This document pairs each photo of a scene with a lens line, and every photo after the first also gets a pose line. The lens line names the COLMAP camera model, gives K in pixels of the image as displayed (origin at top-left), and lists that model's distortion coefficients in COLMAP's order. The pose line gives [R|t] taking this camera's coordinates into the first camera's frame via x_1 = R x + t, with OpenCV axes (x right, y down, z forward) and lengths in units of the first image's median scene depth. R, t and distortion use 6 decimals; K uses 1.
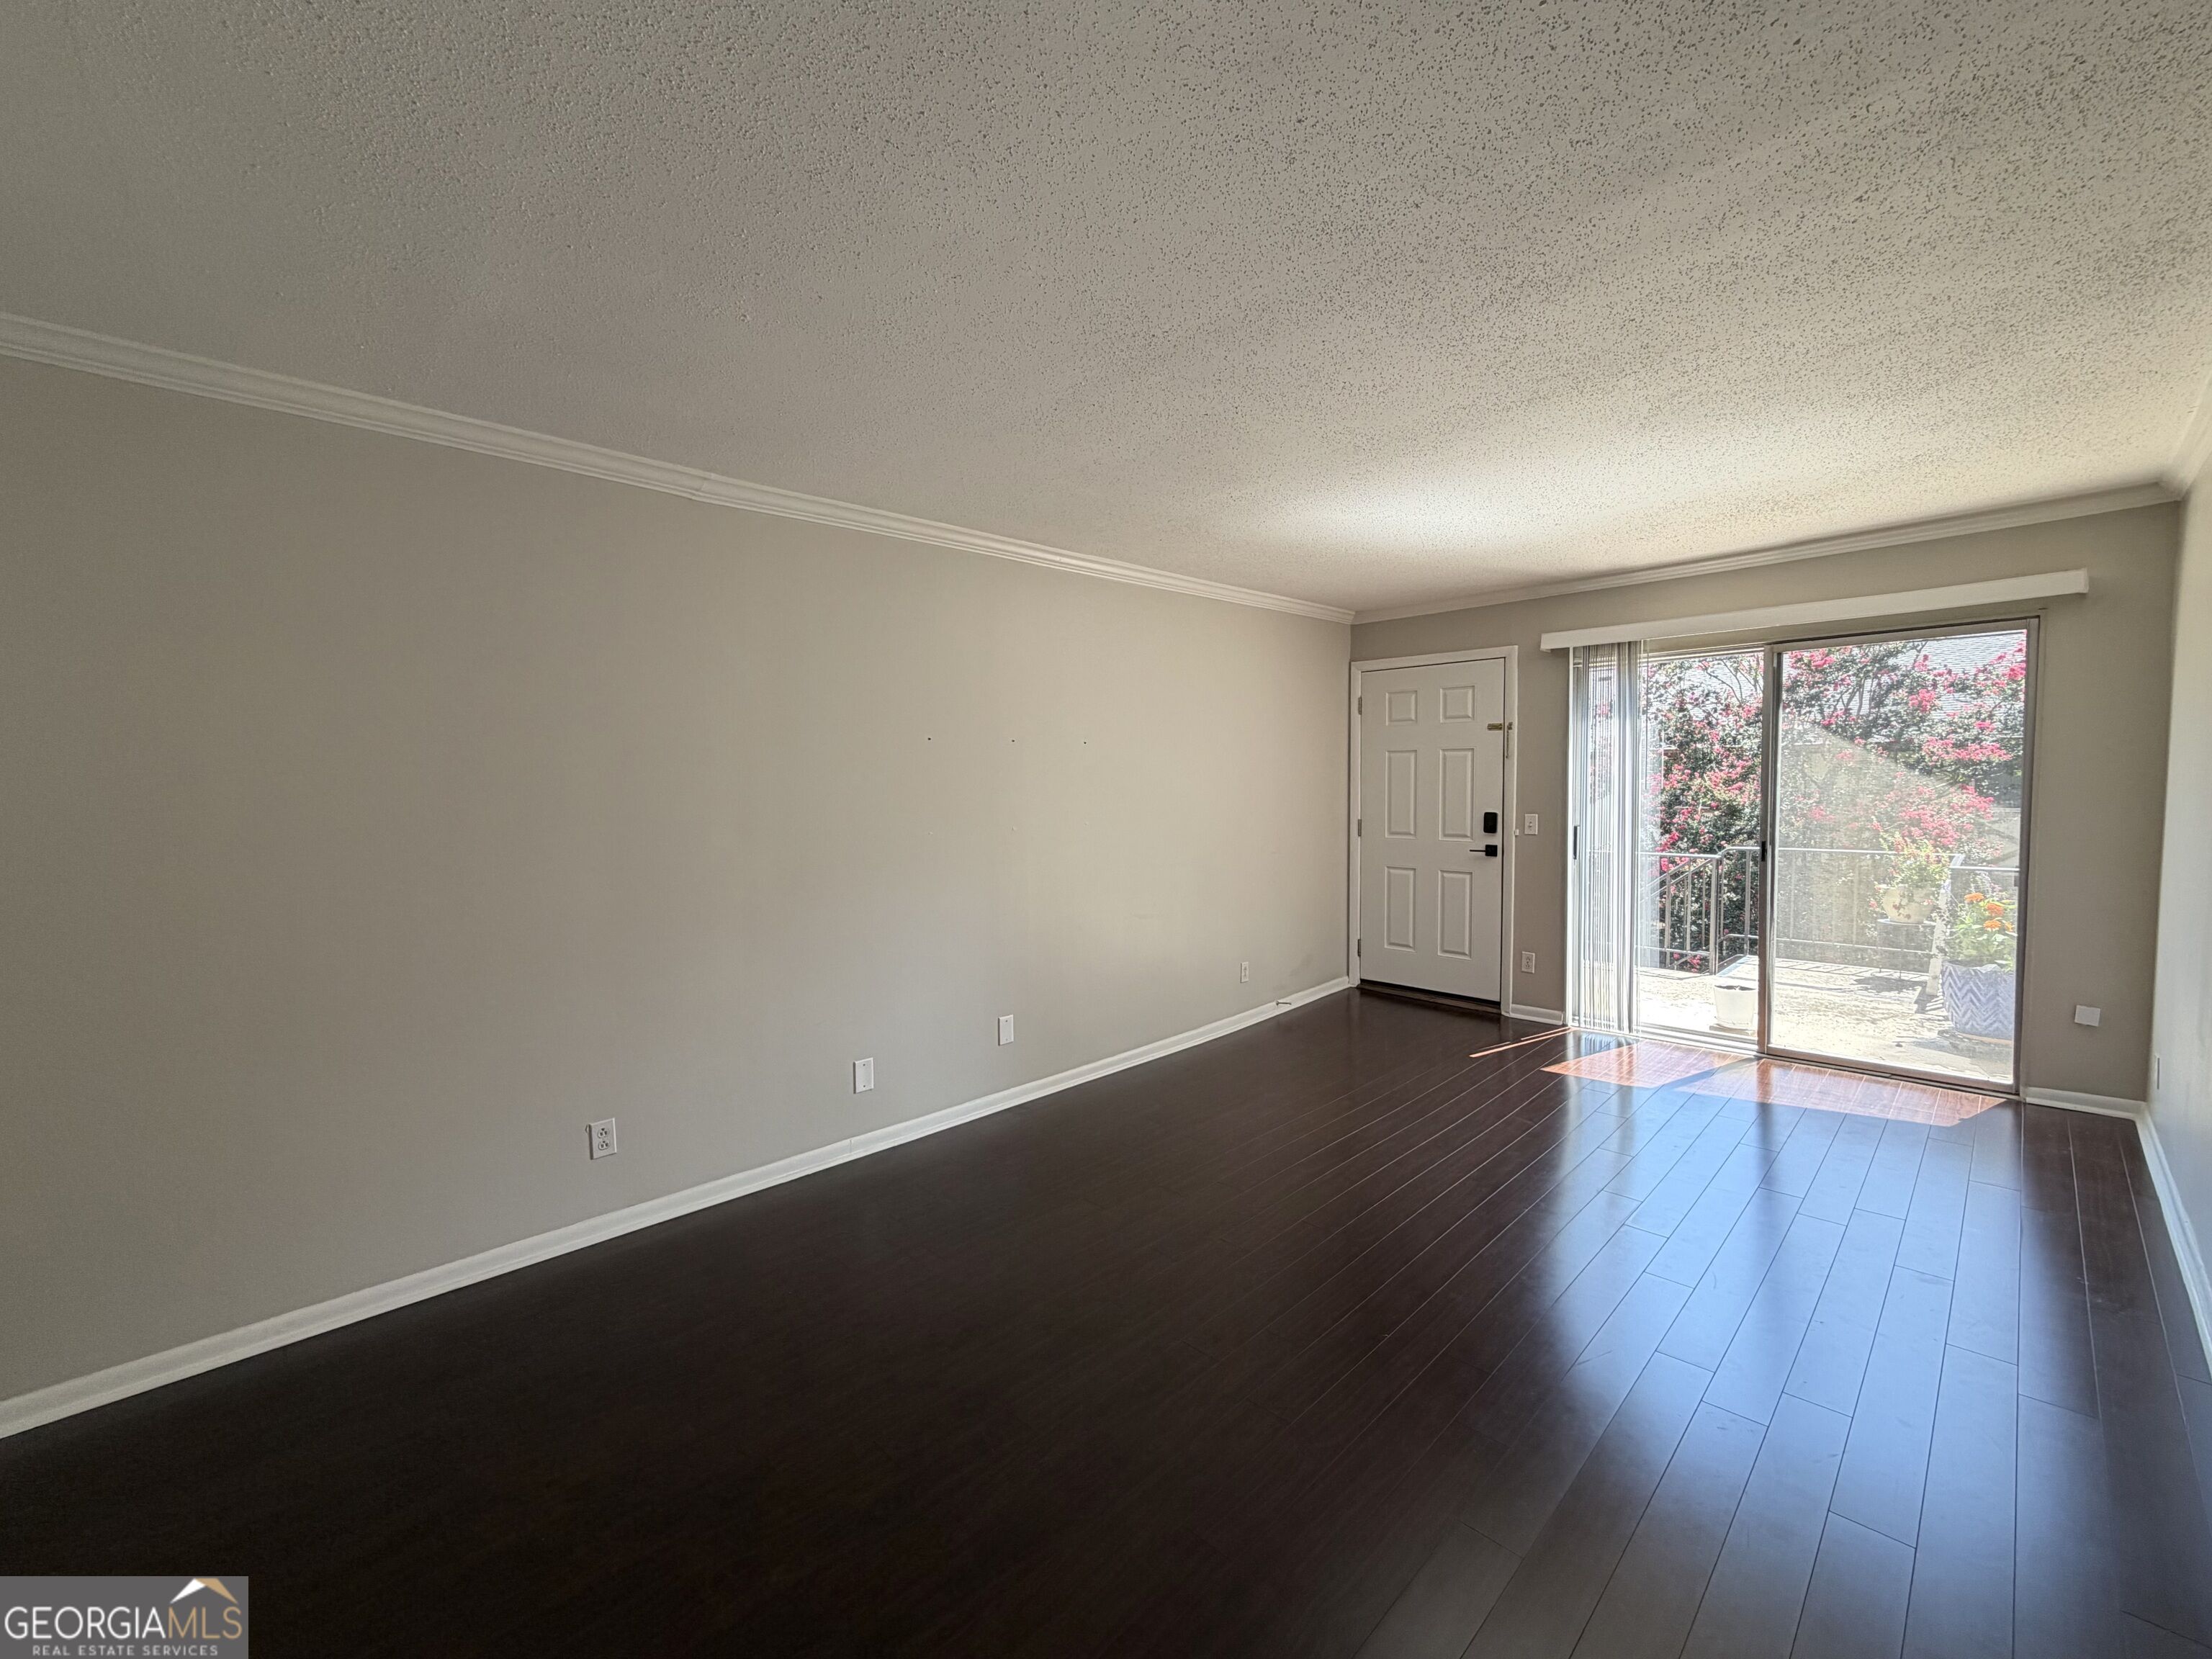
lens RADIAL K [[880.2, 0, 1106.0], [0, 880.2, 829.5], [0, 0, 1]] dist [0.000086, -0.000005]
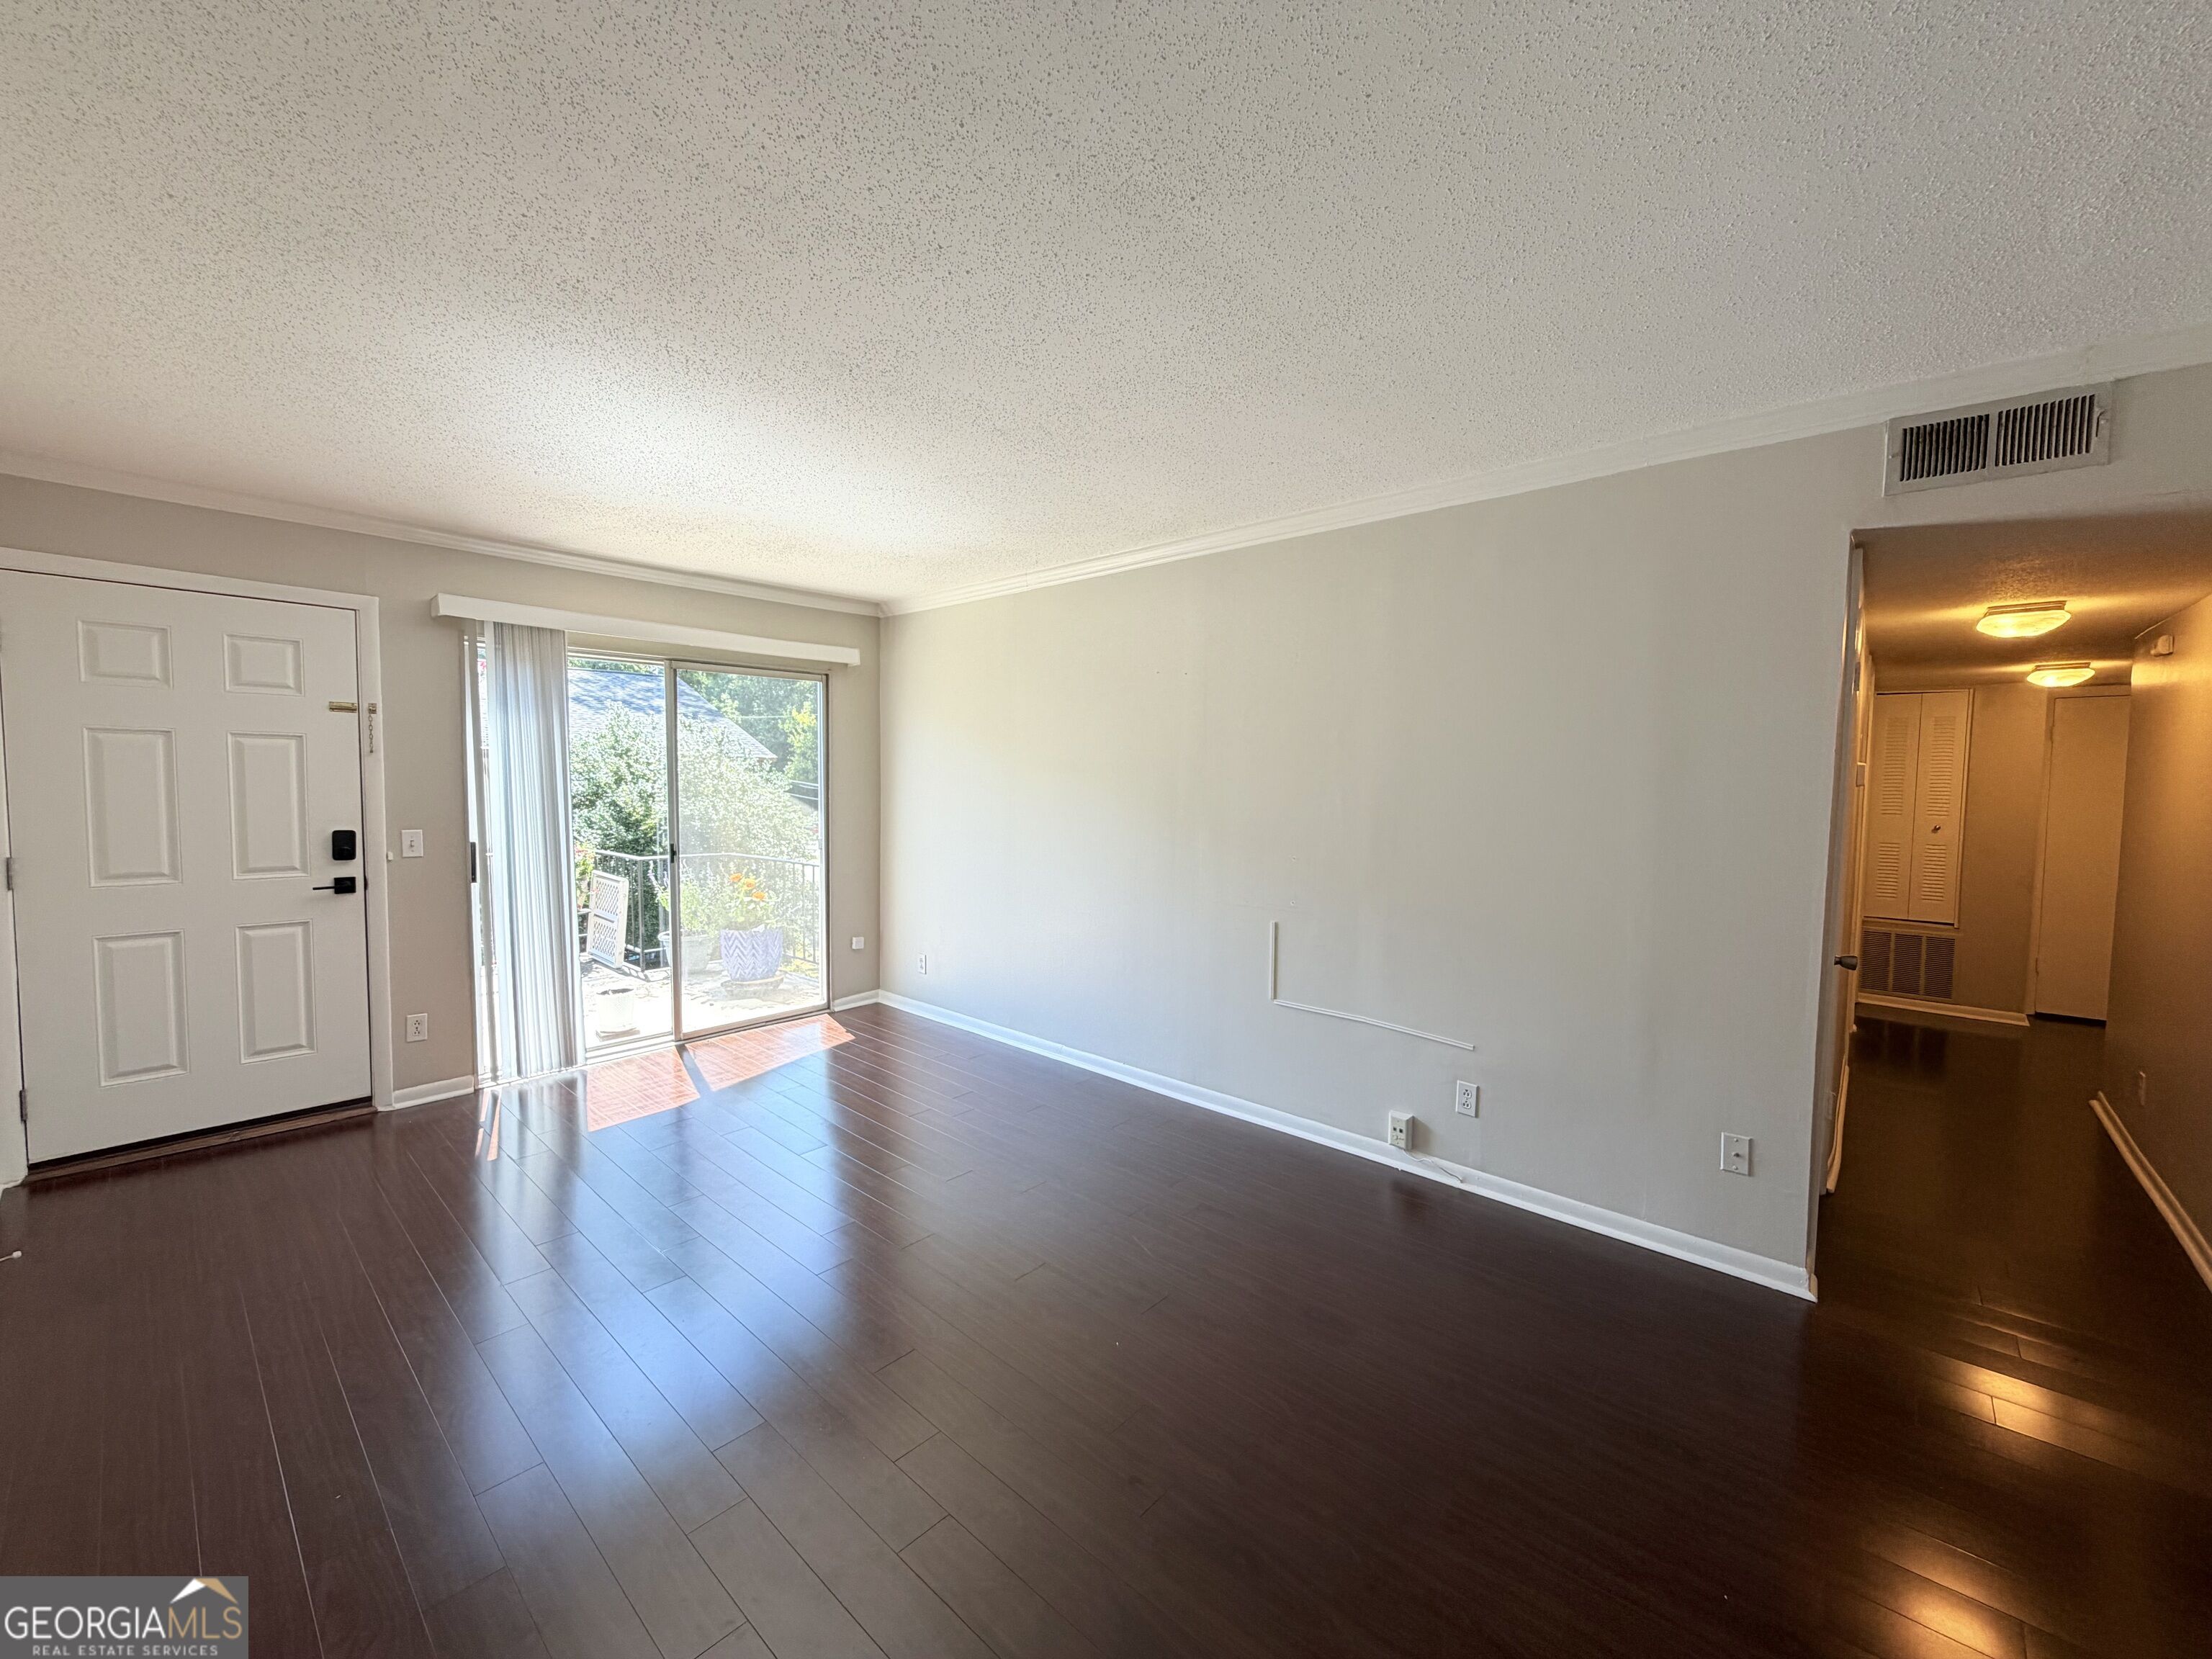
lens RADIAL K [[909.4, 0, 1098.8], [0, 909.4, 834.2], [0, 0, 1]] dist [0.000307, -0.000301]
pose [[-0.061057, -0.046538, 0.997049, -0.320004], [0.049164, 0.997560, 0.049573, -0.023111], [-0.996923, 0.052046, -0.058620, 0.458627]]
